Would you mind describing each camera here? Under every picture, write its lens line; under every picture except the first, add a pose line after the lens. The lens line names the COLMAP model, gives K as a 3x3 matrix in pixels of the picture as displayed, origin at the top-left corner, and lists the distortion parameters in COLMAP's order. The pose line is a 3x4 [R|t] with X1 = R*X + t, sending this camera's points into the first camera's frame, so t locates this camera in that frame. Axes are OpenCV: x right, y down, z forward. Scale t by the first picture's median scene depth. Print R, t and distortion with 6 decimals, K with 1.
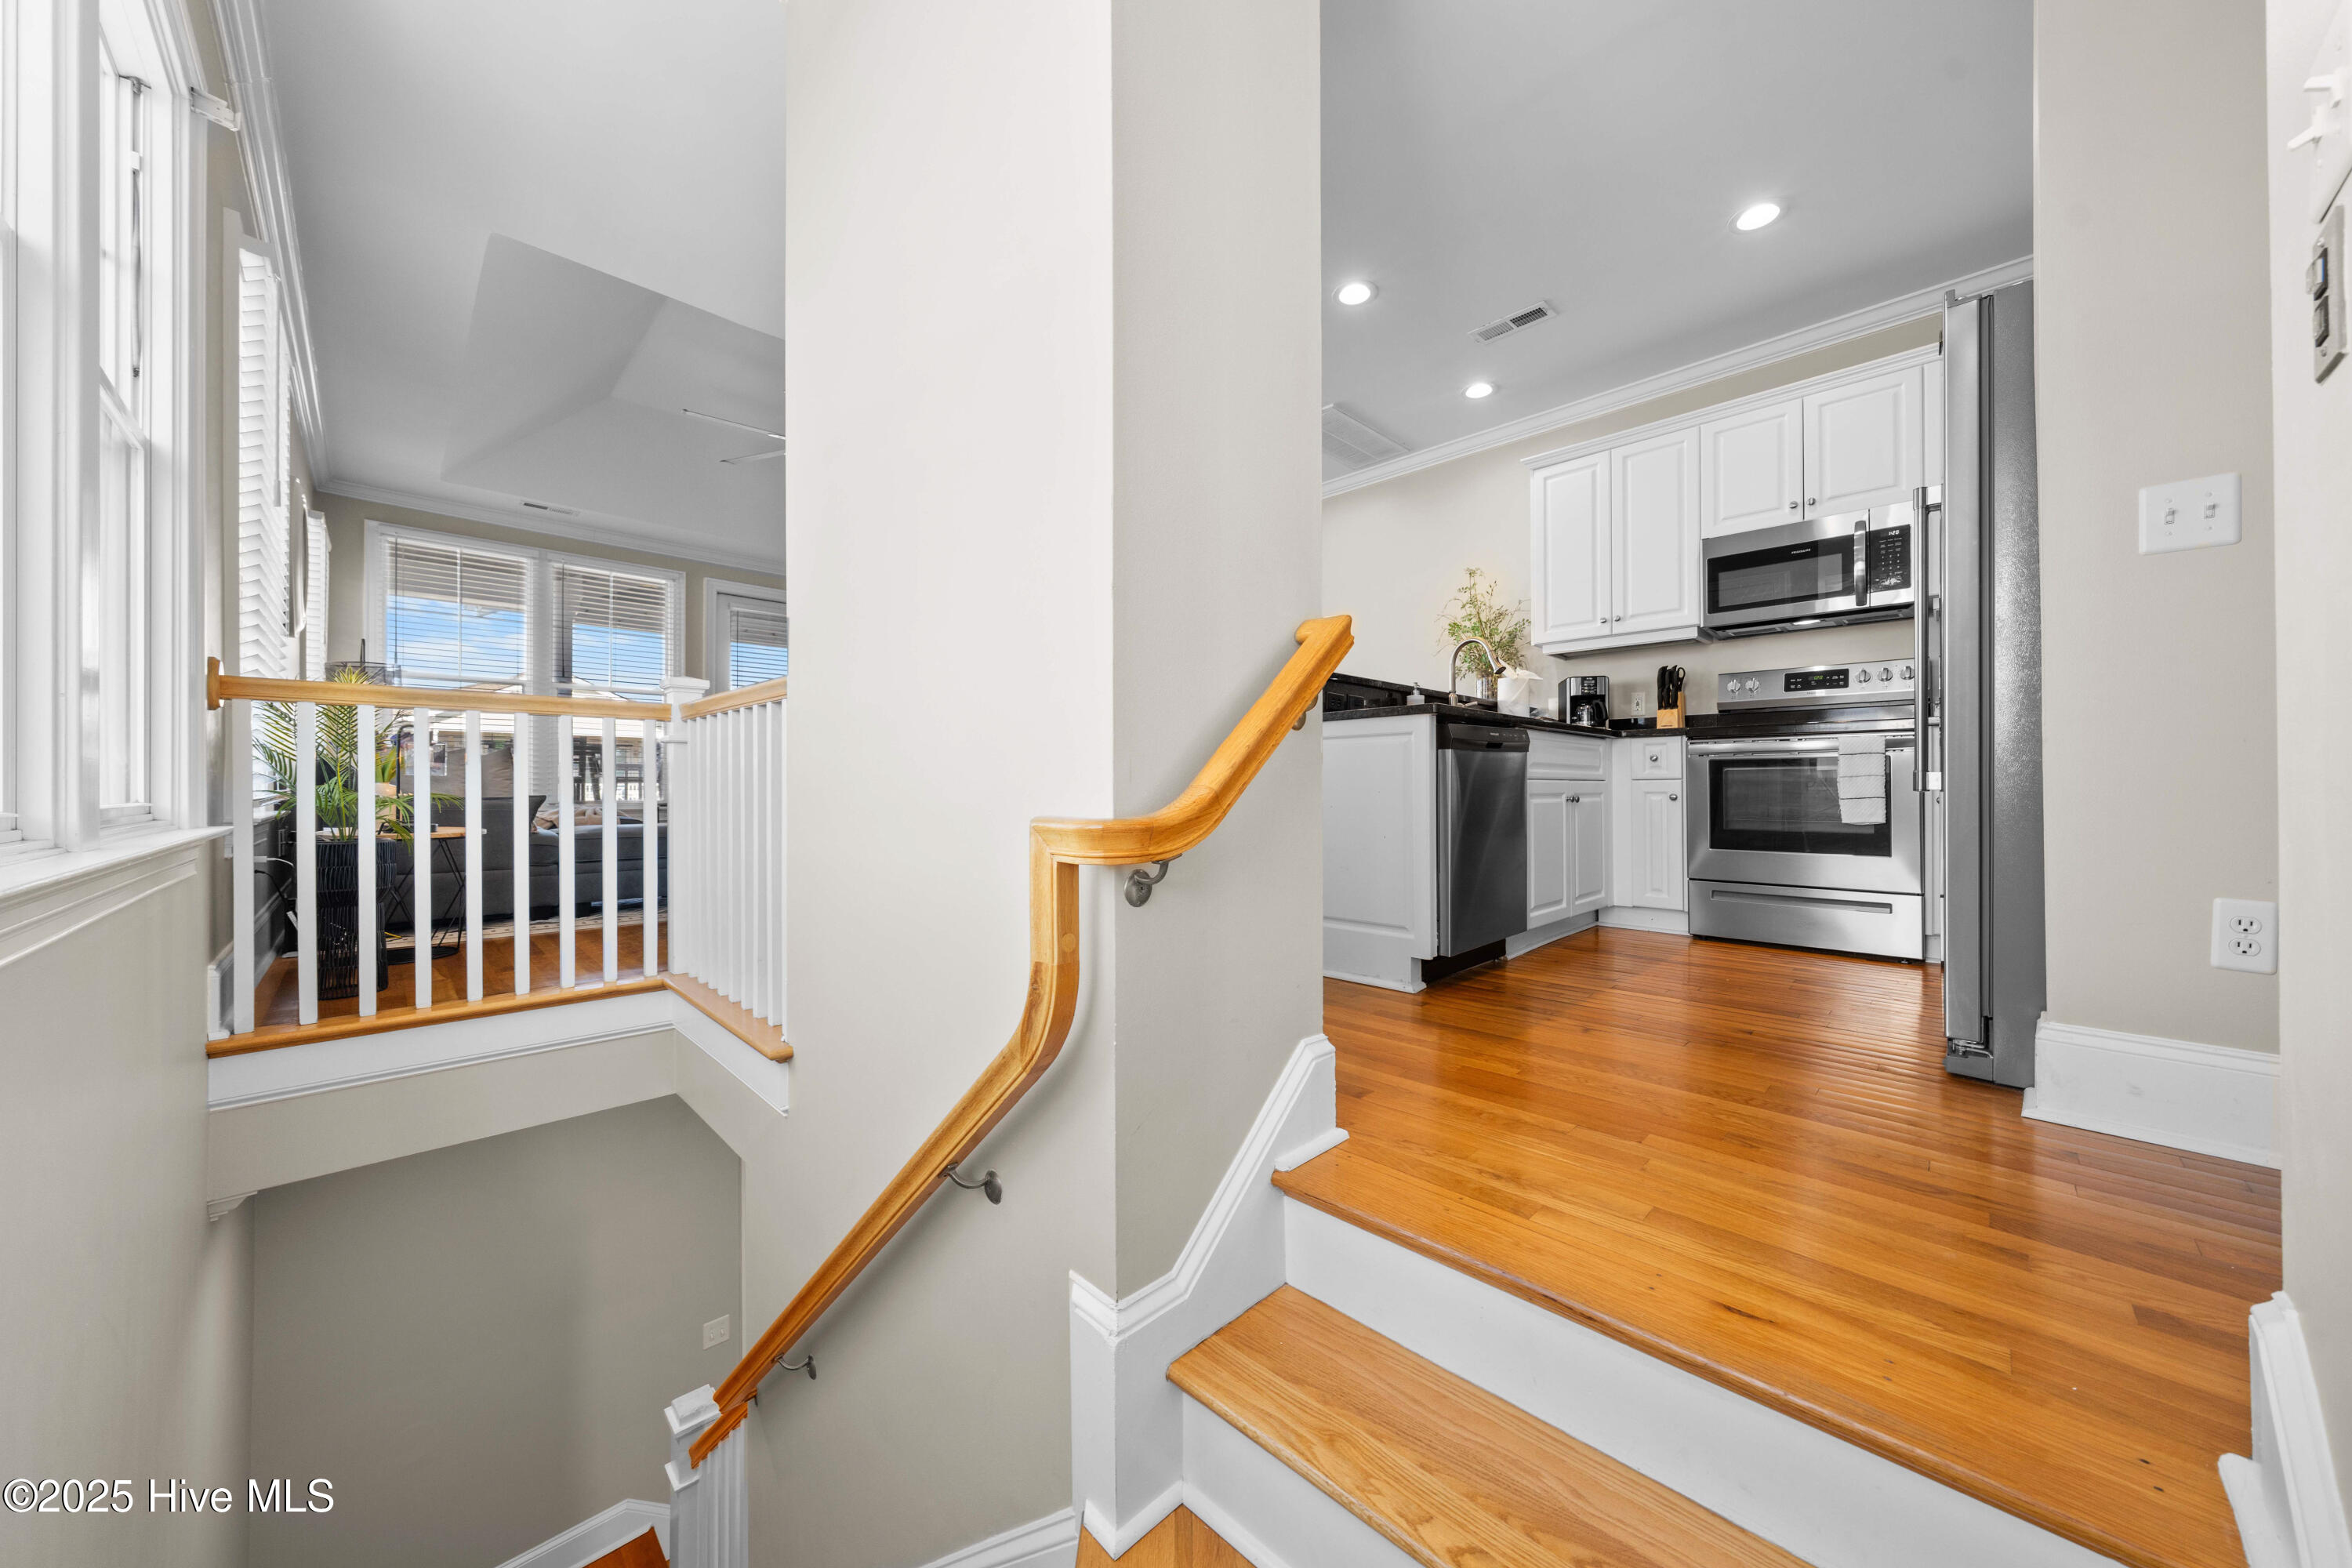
lens RADIAL K [[813.9, 0, 1188.4], [0, 813.9, 788.2], [0, 0, 1]] dist [-0.001368, 0.000226]
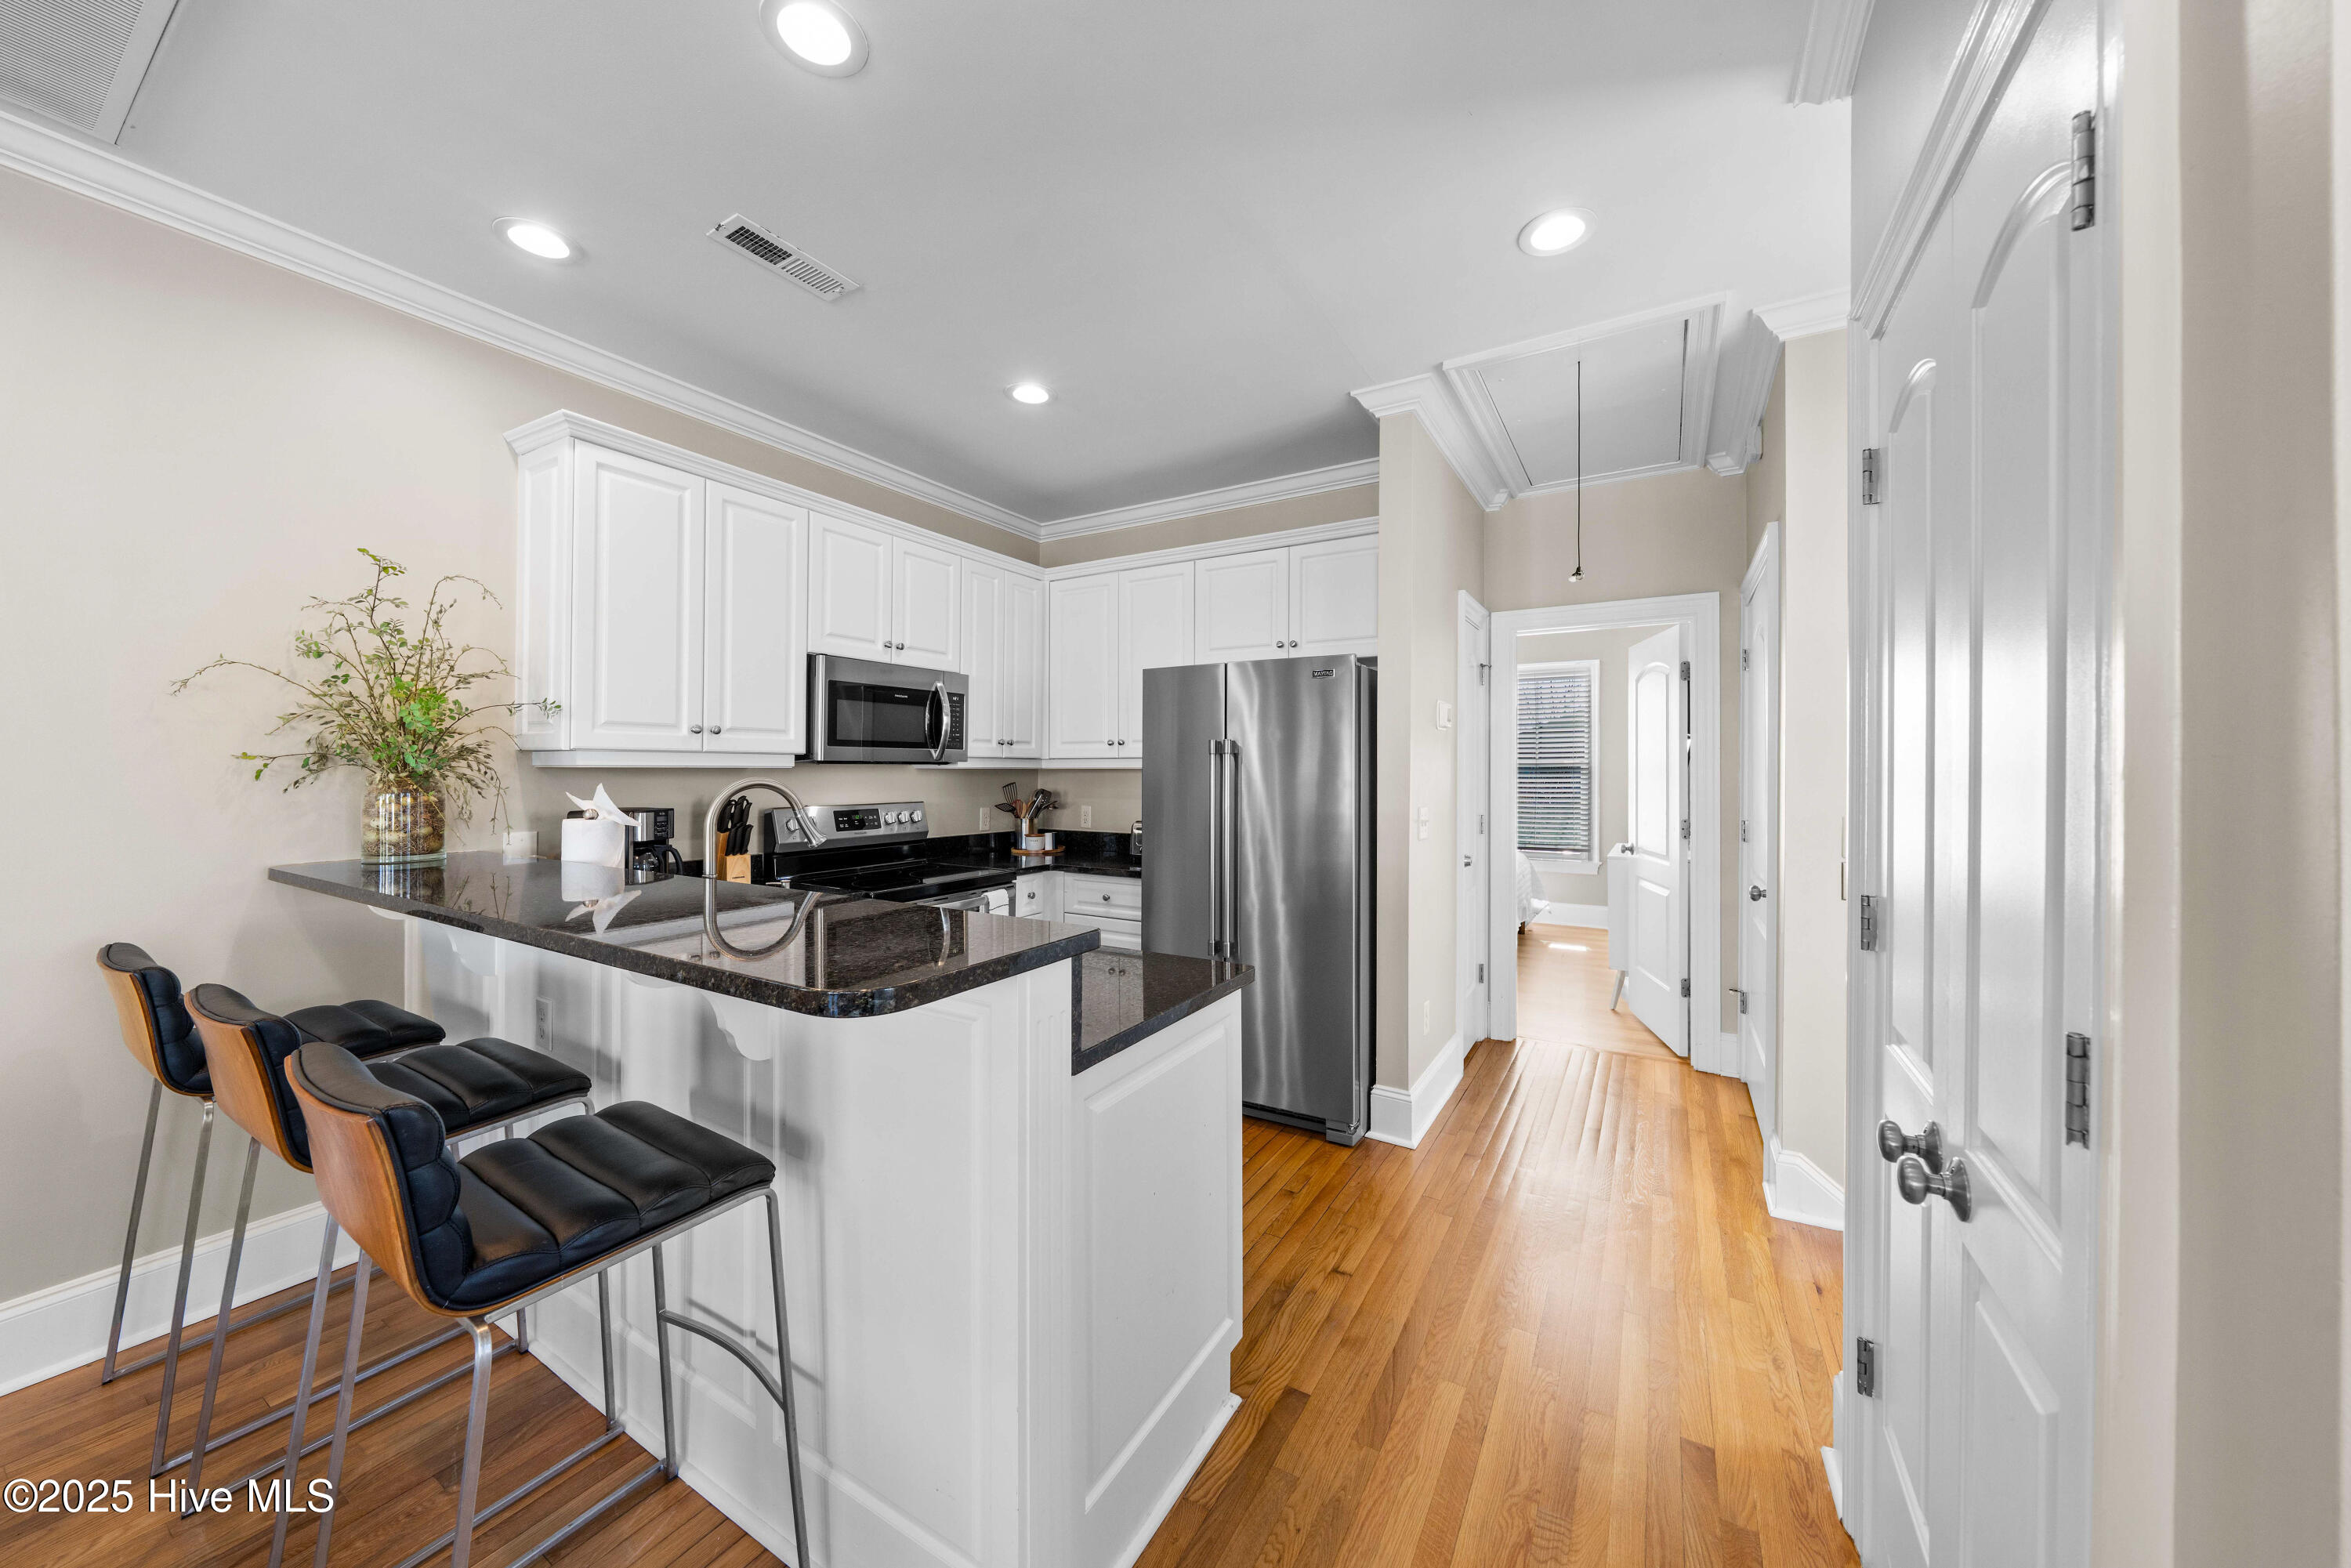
lens RADIAL K [[813.5, 0, 1180.5], [0, 813.5, 766.6], [0, 0, 1]] dist [-0.001368, 0.000226]
pose [[-0.255318, 0.001457, 0.966856, -0.251933], [0.001674, 0.999998, -0.001065, -0.187920], [-0.966856, 0.001347, -0.255320, 0.846563]]
